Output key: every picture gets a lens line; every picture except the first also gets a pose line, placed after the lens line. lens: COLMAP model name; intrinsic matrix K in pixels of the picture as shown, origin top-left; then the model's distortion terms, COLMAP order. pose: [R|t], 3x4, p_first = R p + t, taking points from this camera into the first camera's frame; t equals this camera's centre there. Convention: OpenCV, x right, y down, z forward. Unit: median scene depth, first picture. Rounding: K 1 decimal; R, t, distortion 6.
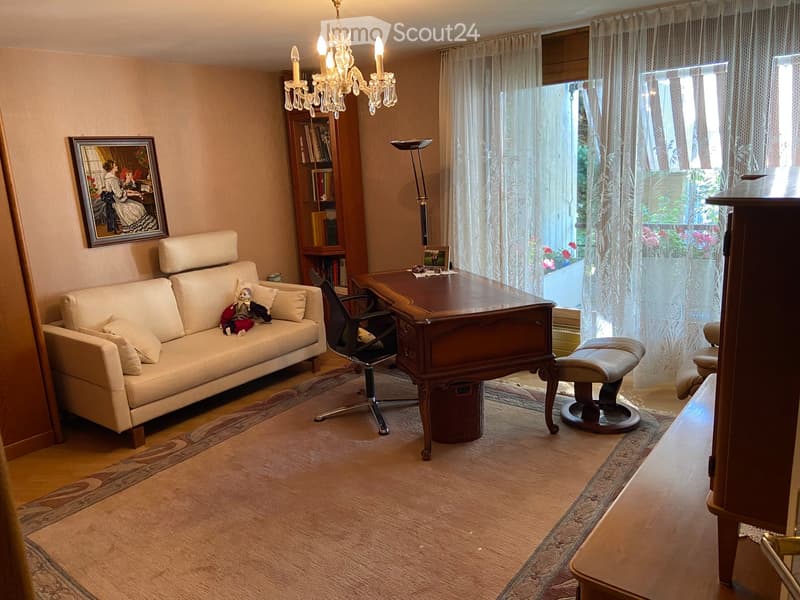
lens RADIAL K [[617.0, 0, 399.9], [0, 617.0, 298.8], [0, 0, 1]] dist [0.066753, -0.021243]
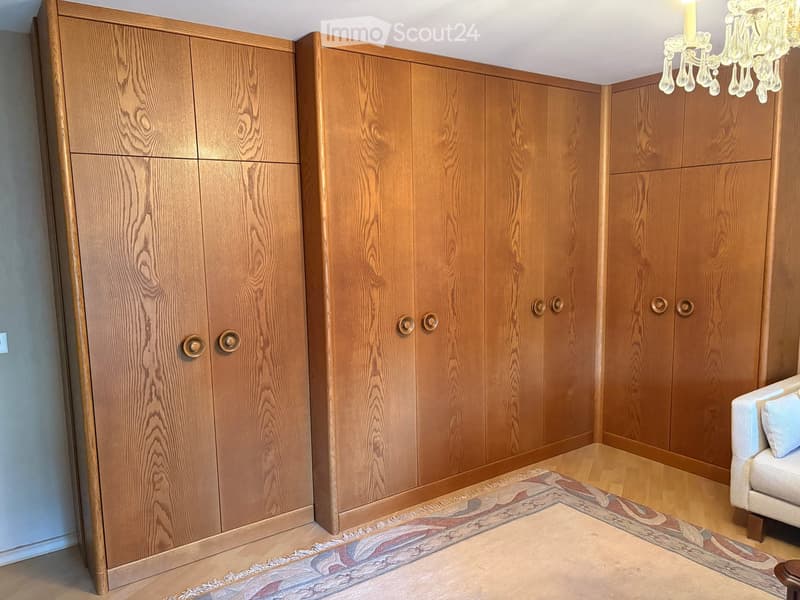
lens RADIAL K [[617.0, 0, 399.7], [0, 617.0, 300.3], [0, 0, 1]] dist [0.066753, -0.021243]
pose [[-0.287262, 0.178157, -0.941138, 0.440461], [-0.168216, 0.957897, 0.232674, -0.172997], [0.942965, 0.225153, -0.245199, 0.796212]]
